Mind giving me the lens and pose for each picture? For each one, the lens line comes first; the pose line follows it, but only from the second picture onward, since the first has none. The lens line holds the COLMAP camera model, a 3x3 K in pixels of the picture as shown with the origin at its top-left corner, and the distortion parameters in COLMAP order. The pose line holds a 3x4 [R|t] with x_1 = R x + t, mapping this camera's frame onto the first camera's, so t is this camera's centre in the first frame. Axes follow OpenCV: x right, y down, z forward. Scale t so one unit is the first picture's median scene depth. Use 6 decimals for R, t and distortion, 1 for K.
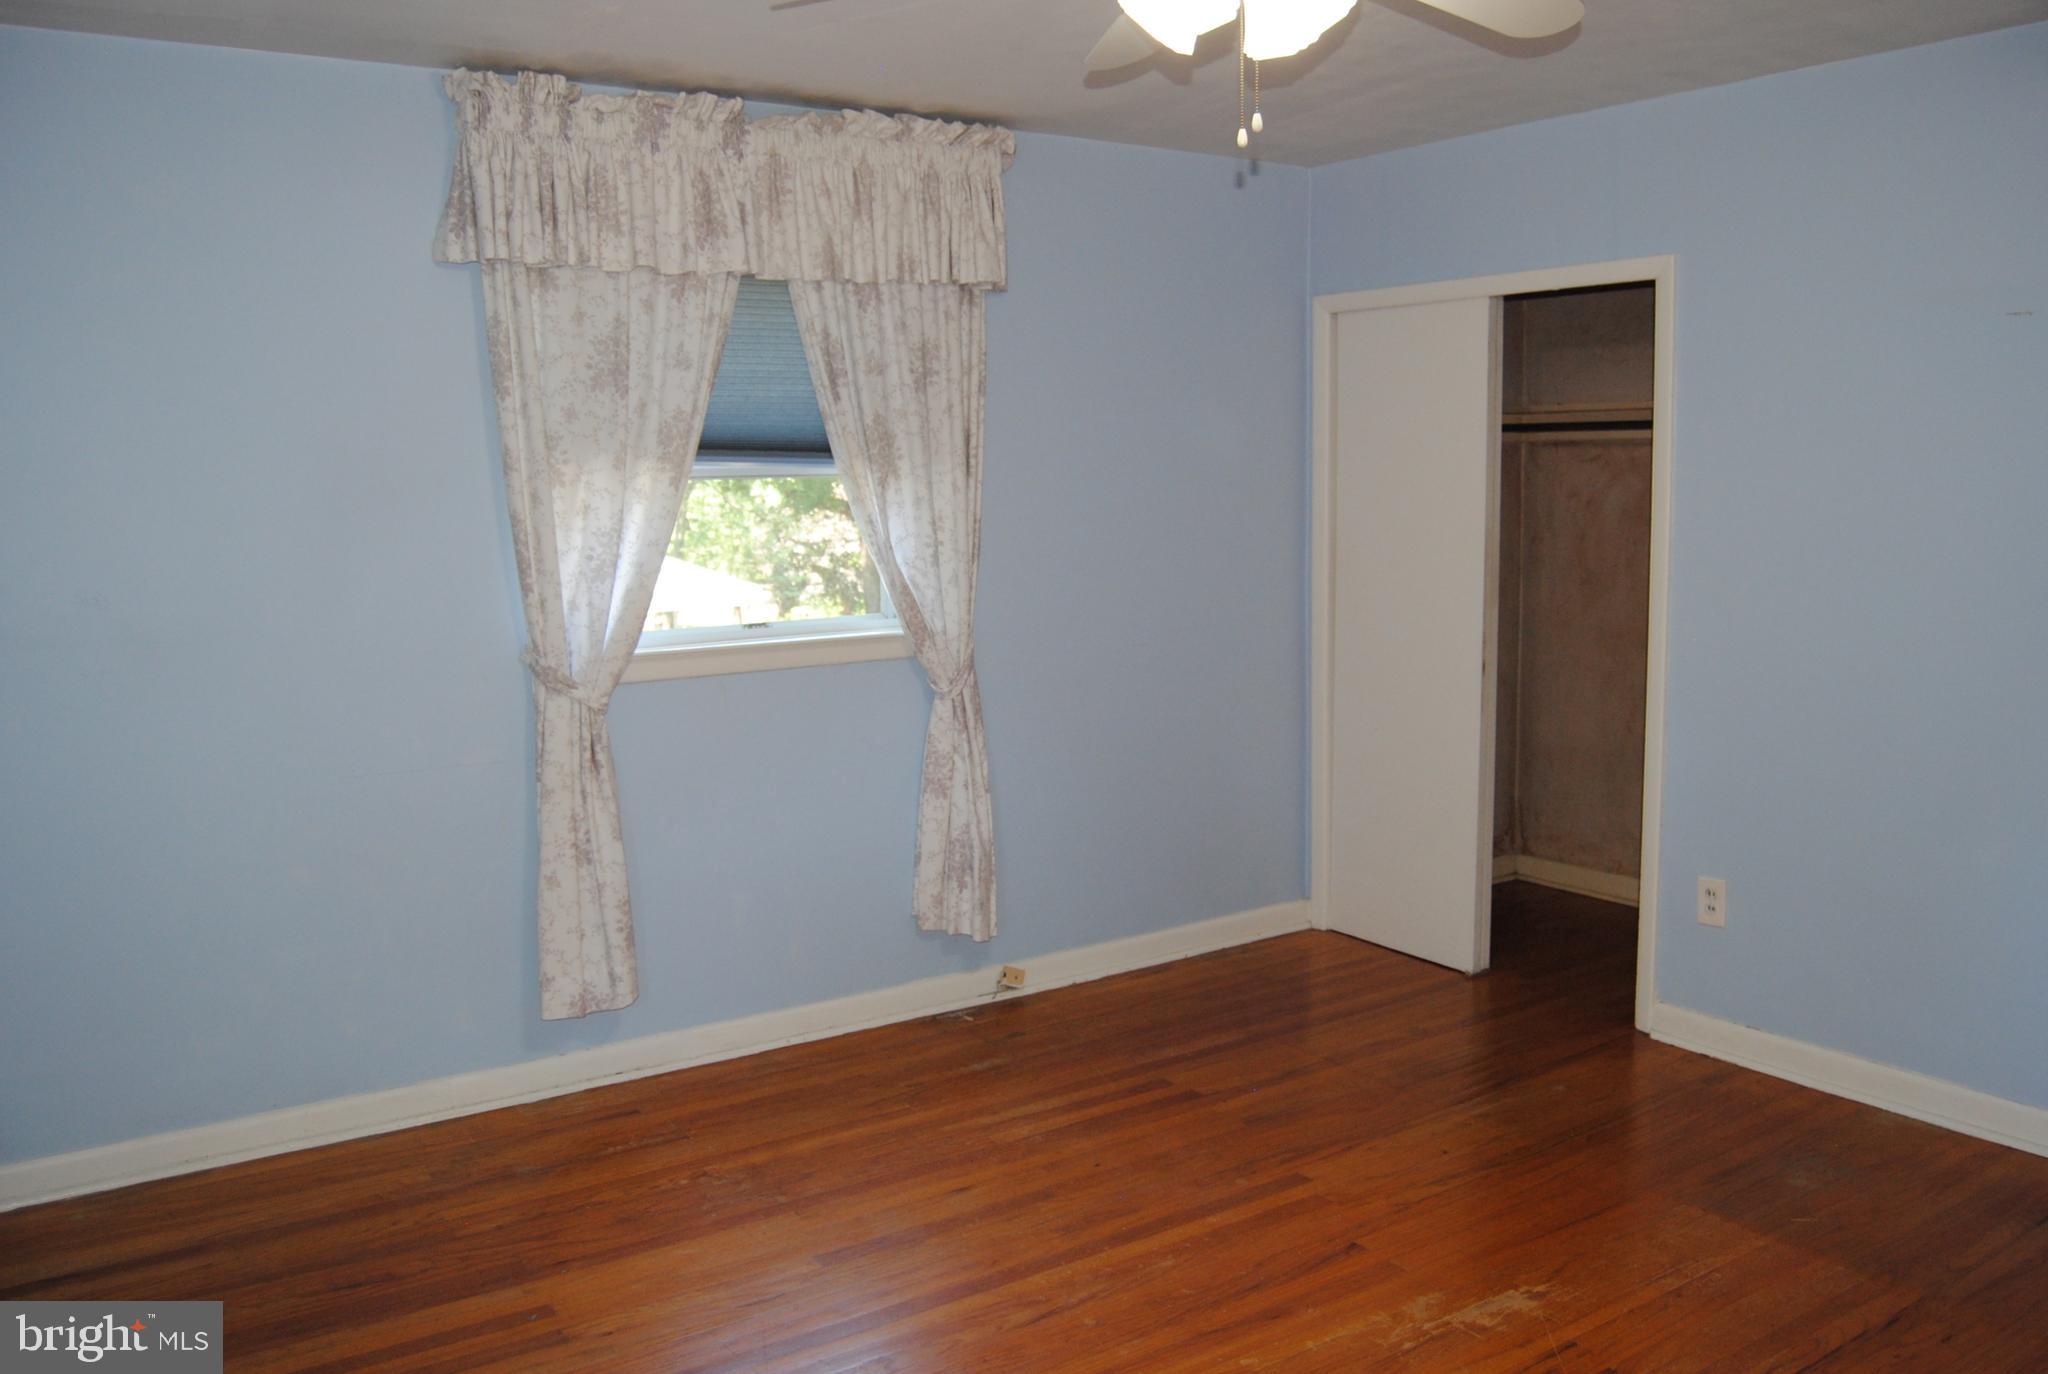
lens RADIAL K [[1705.9, 0, 1024.0], [0, 1705.9, 687.0], [0, 0, 1]] dist [-0.099297, 0.004727]
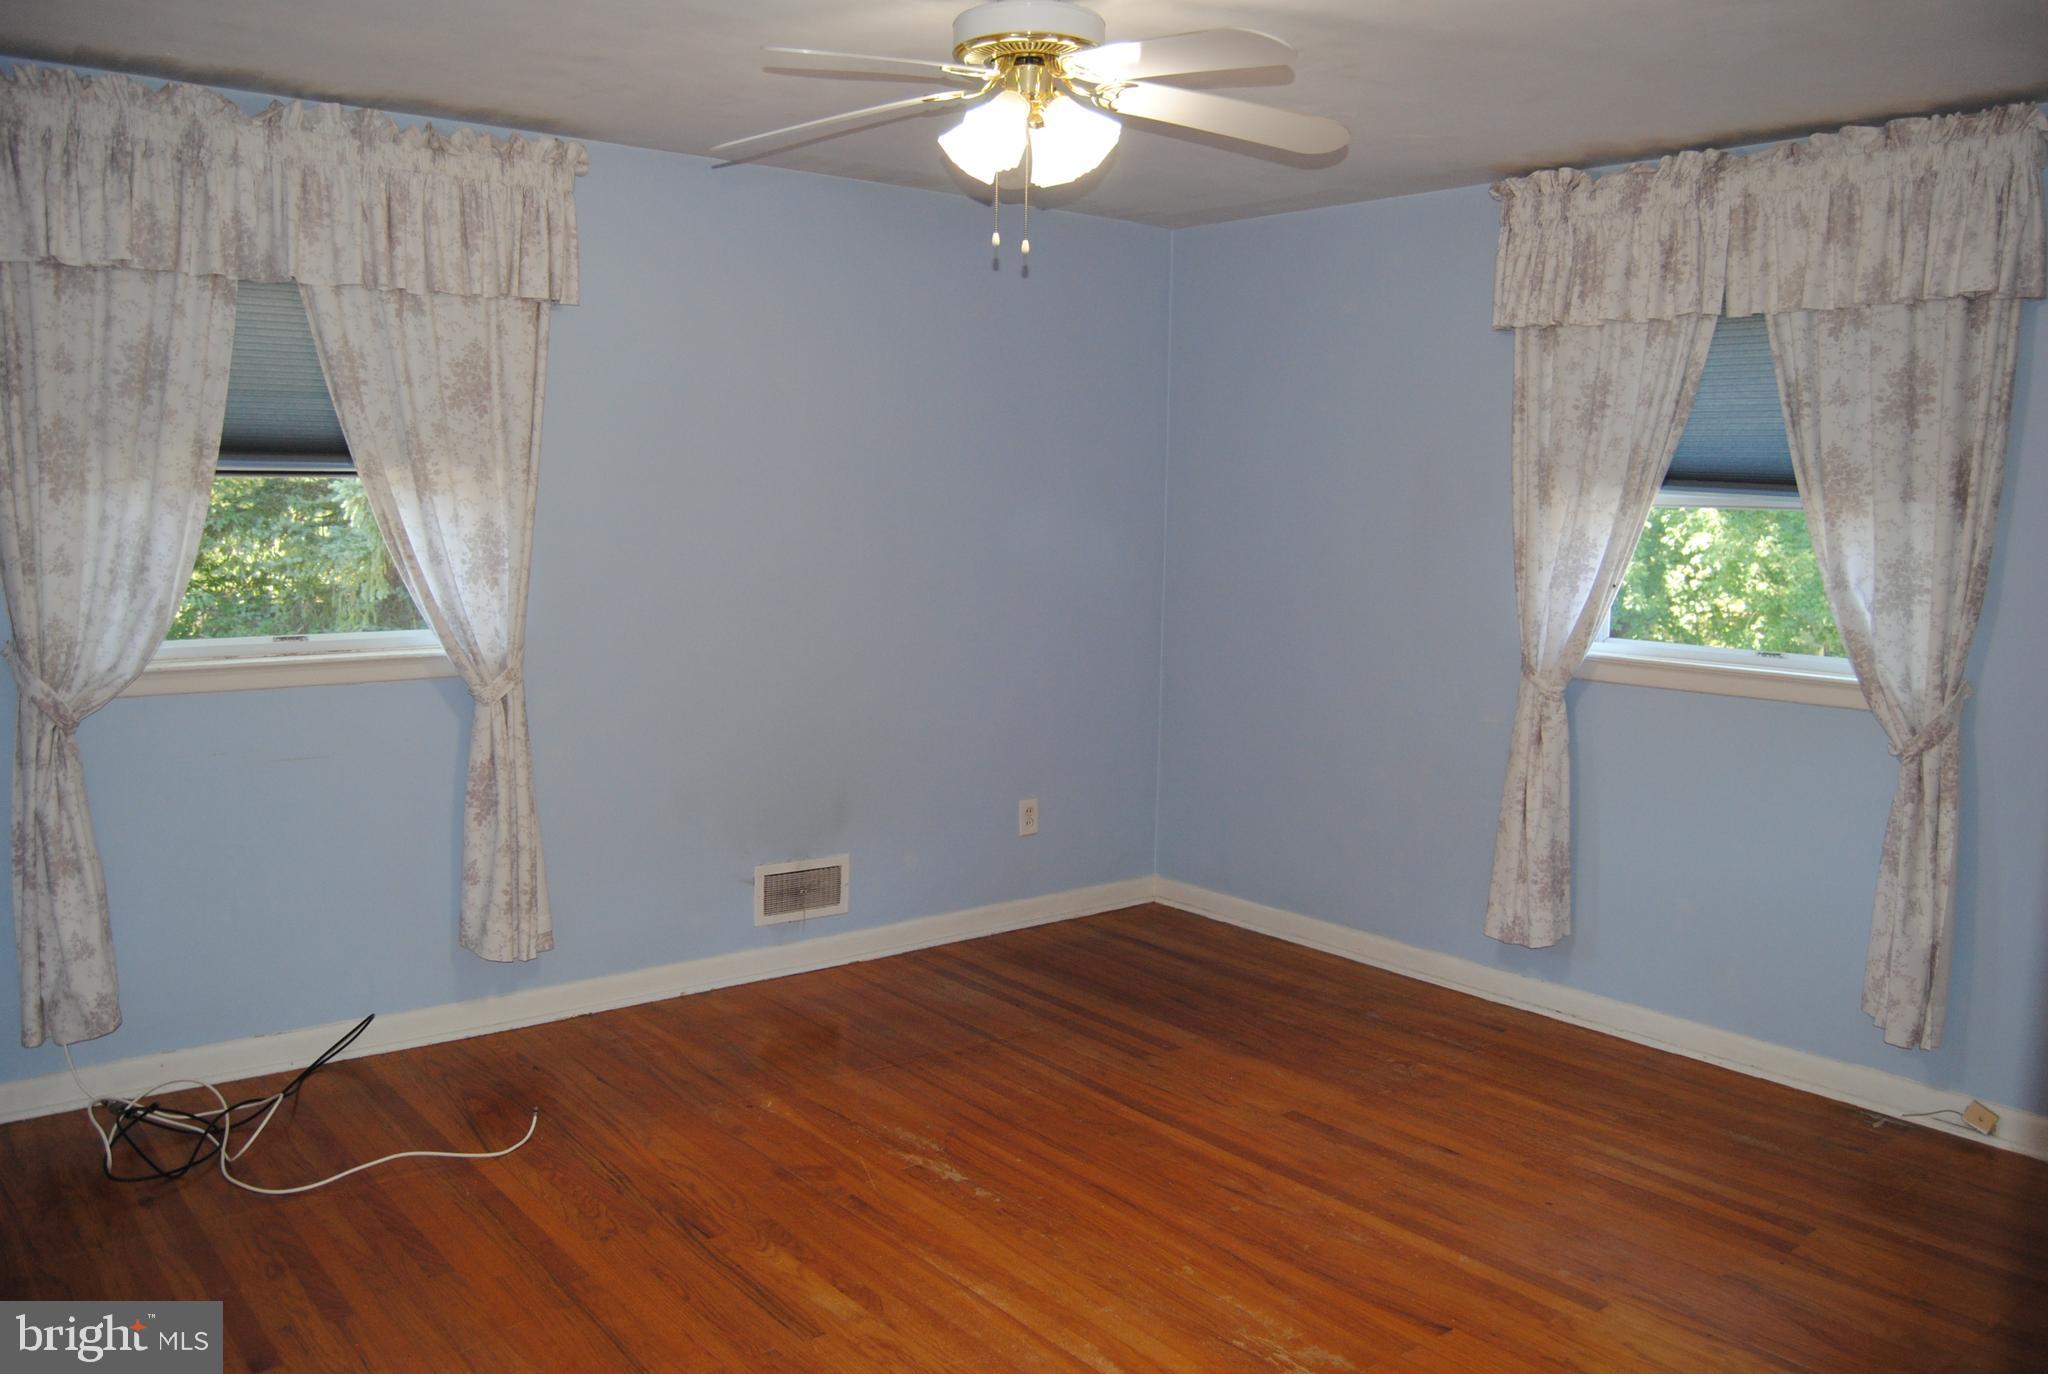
lens RADIAL K [[1632.3, 0, 1020.7], [0, 1632.3, 668.2], [0, 0, 1]] dist [-0.090107, 0.031451]
pose [[0.074344, 0.124127, -0.989477, 0.835426], [-0.141639, 0.983478, 0.112732, -0.080109], [0.987123, 0.131767, 0.090697, 0.522955]]
